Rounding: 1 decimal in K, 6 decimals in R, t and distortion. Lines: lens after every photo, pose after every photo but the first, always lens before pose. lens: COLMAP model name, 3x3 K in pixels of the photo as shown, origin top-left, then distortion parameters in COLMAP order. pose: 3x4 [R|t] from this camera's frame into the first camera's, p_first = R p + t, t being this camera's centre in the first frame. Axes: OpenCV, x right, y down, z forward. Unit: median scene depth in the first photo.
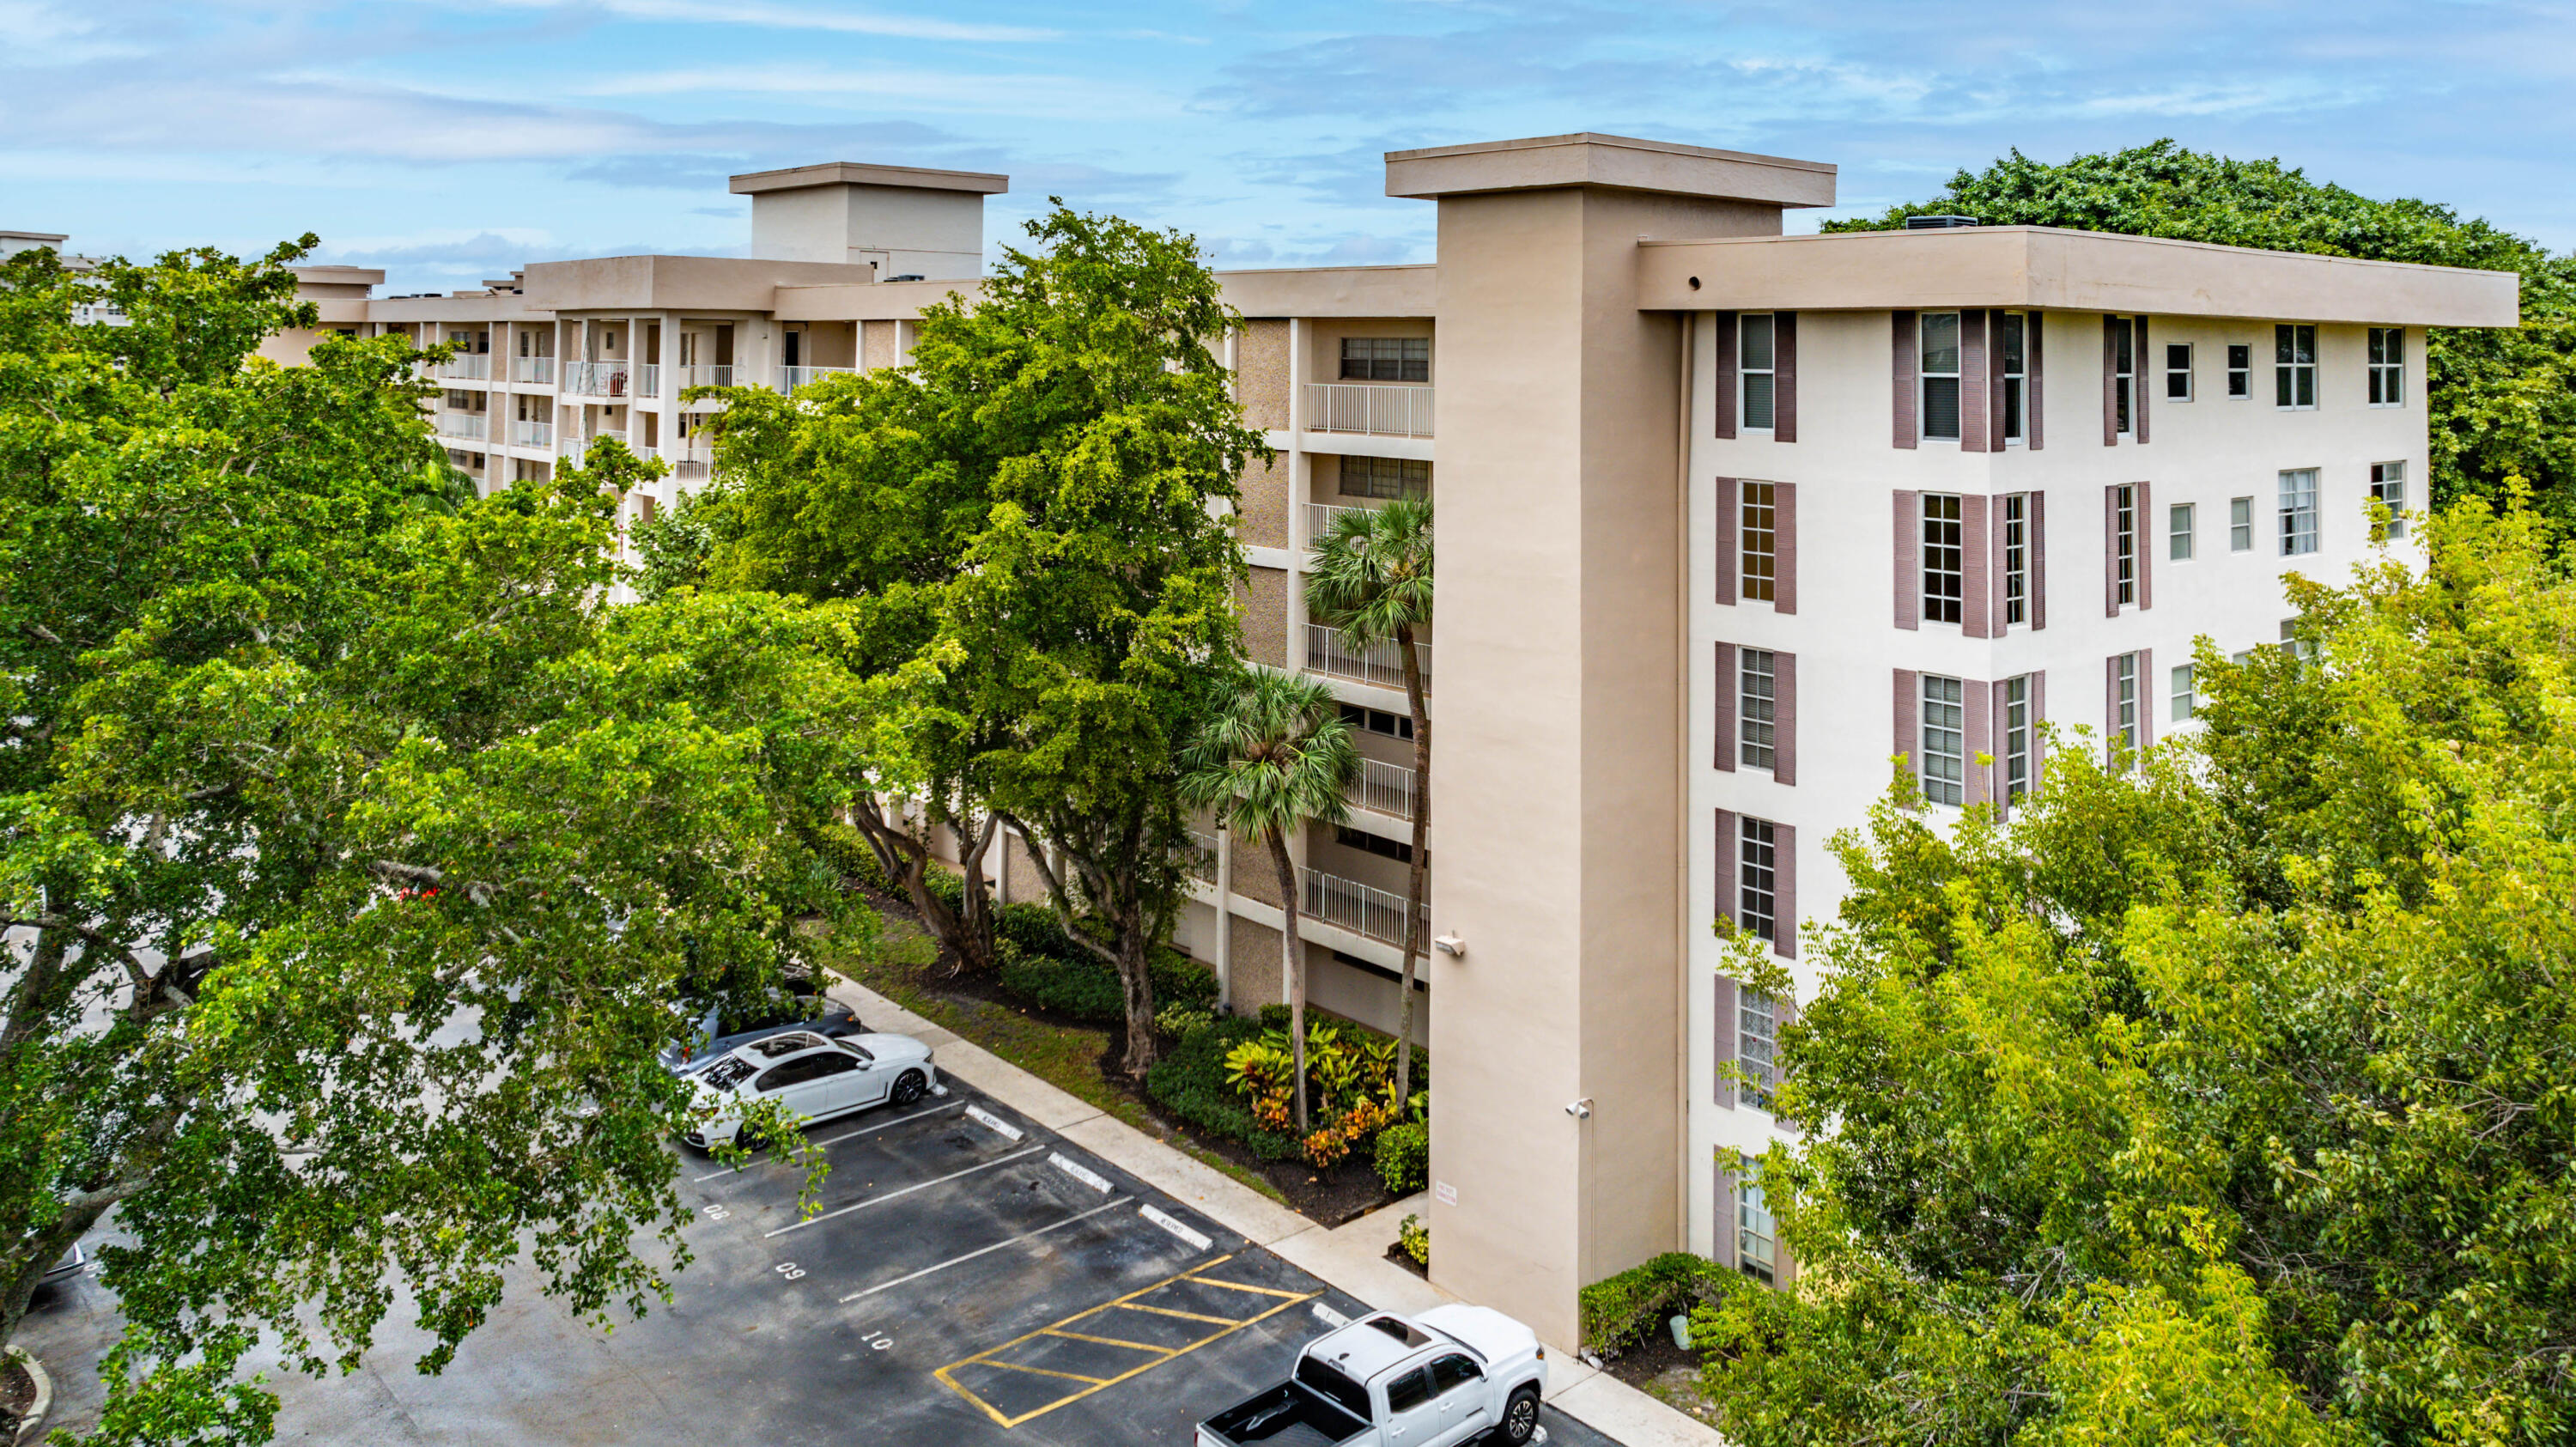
lens RADIAL K [[1446.5, 0, 1290.2], [0, 1446.5, 722.0], [0, 0, 1]] dist [-0.005329, -0.000468]
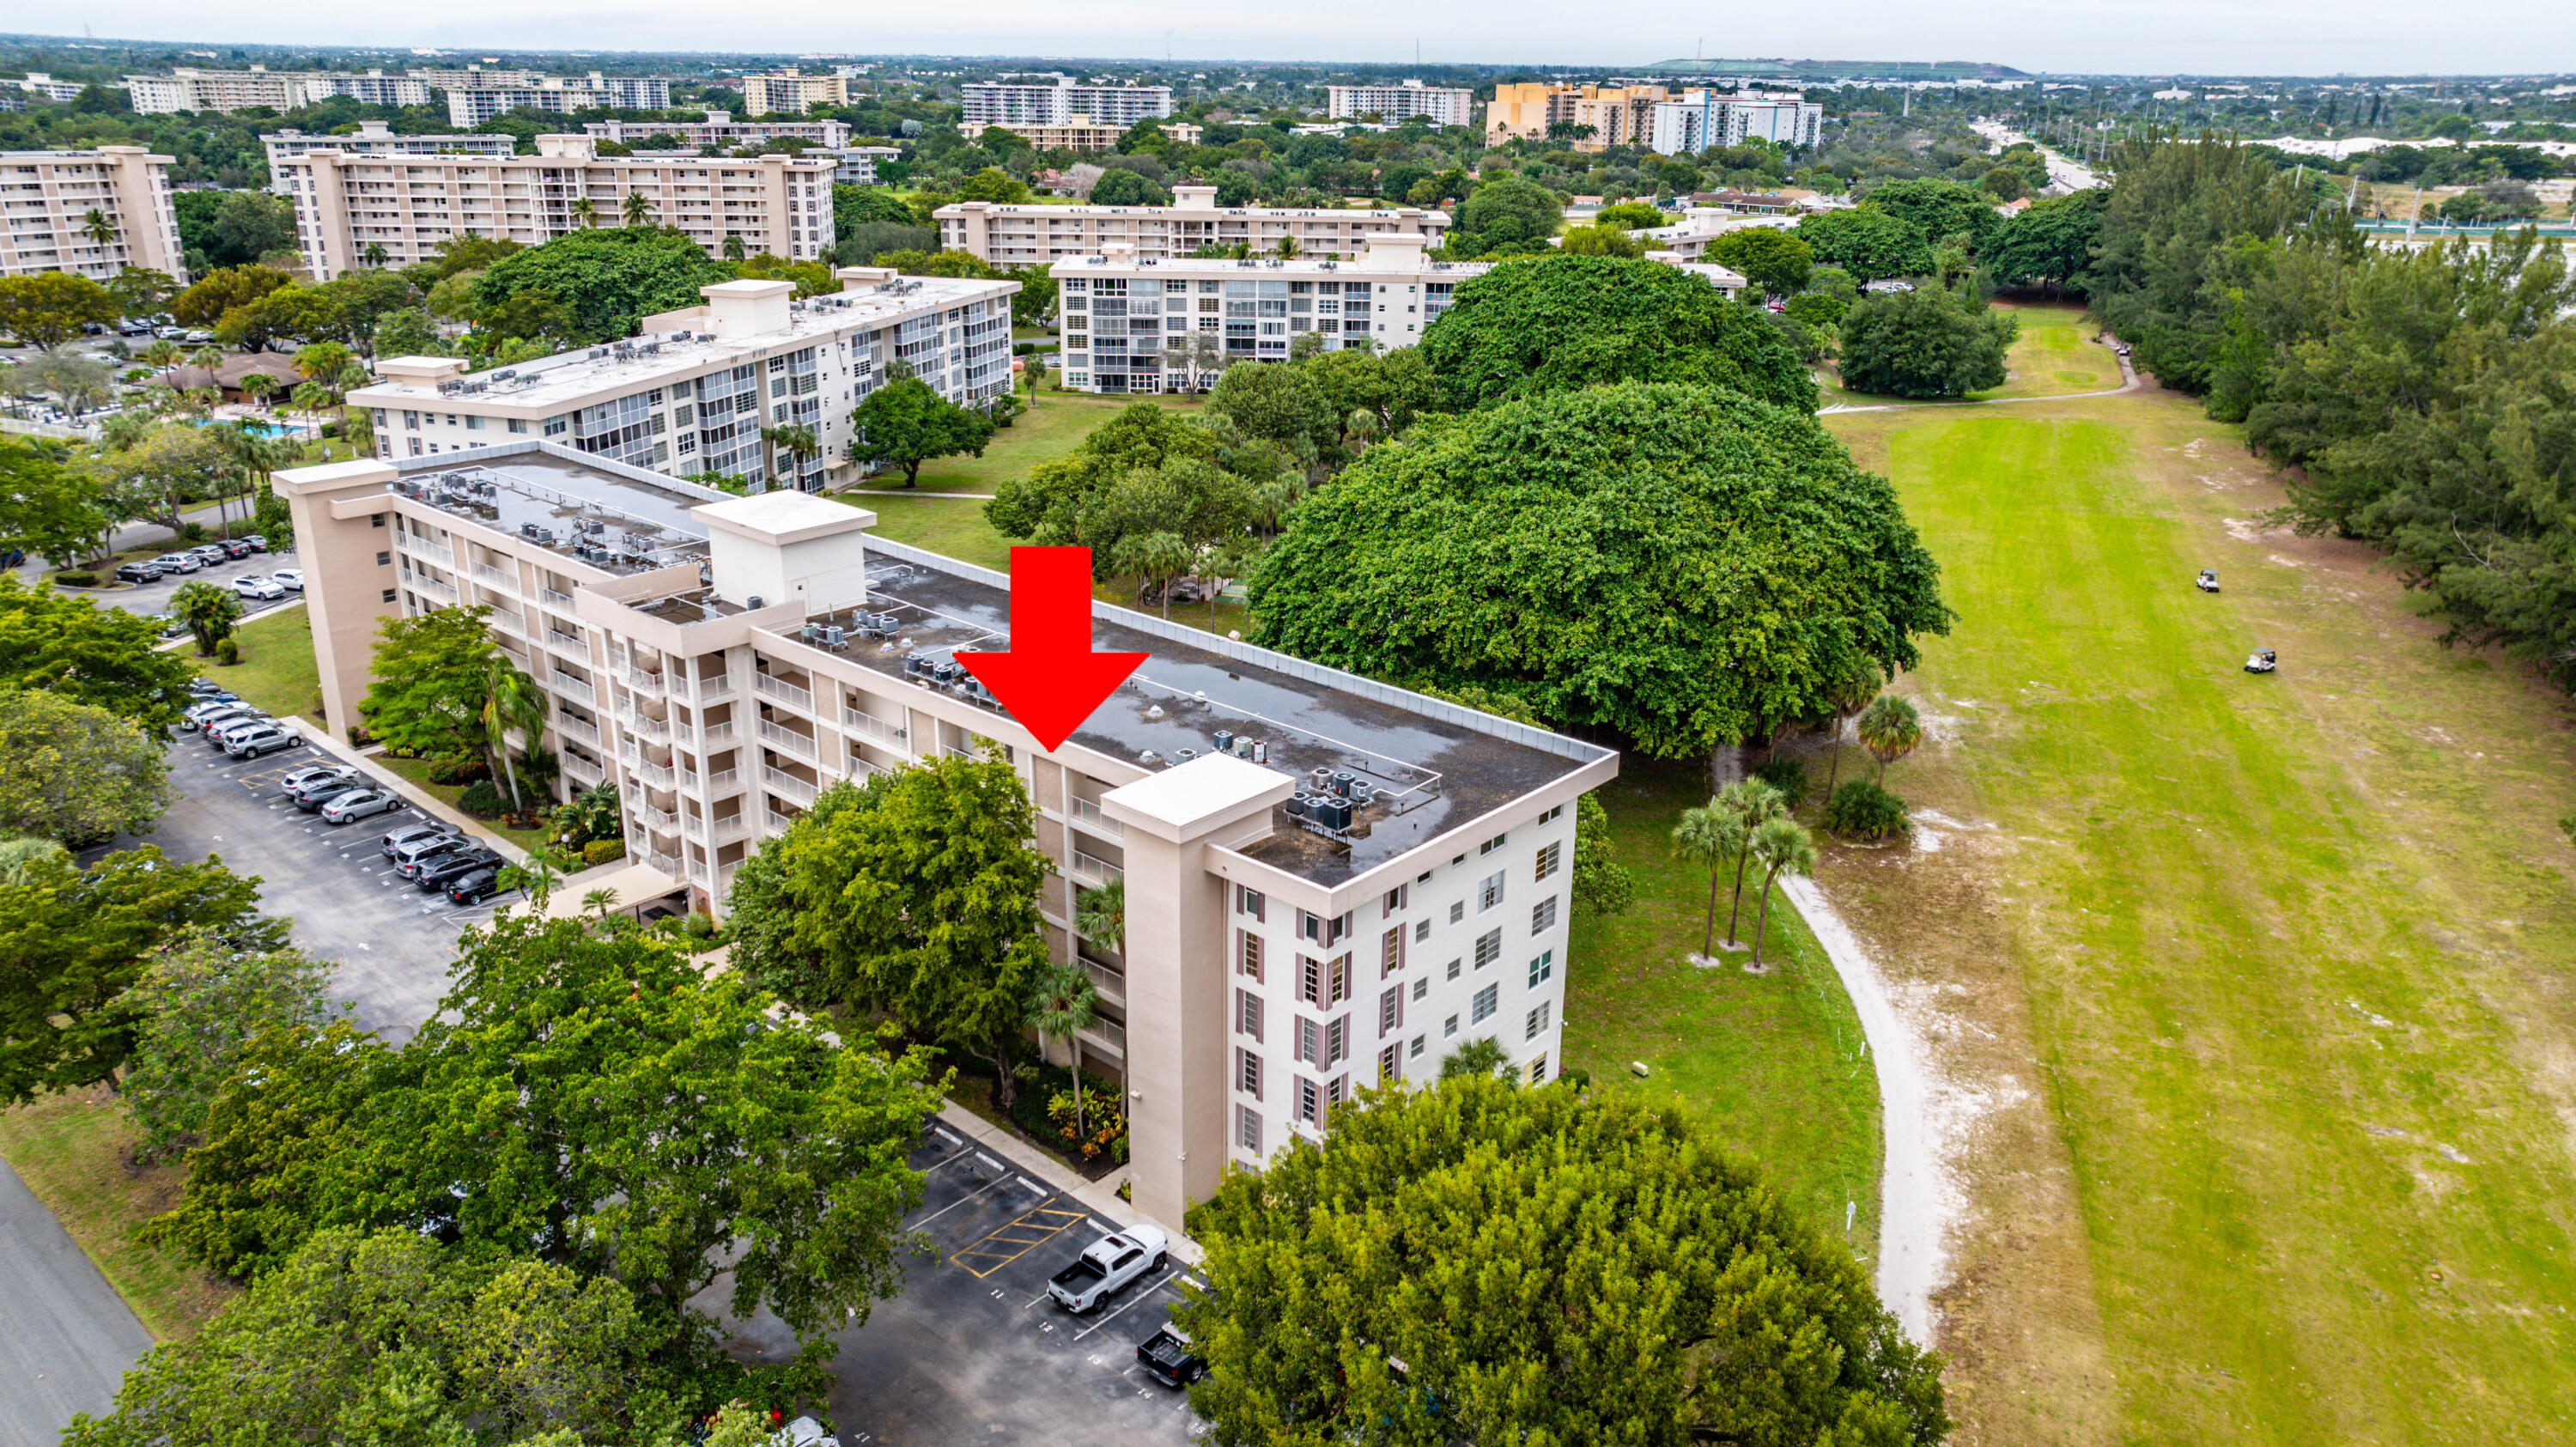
lens RADIAL K [[1667.7, 0, 1287.6], [0, 1667.7, 725.5], [0, 0, 1]] dist [0.005215, 0.000347]
pose [[0.991773, -0.038854, 0.121967, 0.039113], [-0.005073, 0.940142, 0.340745, -1.401578], [-0.127906, -0.338561, 0.932211, -1.504046]]
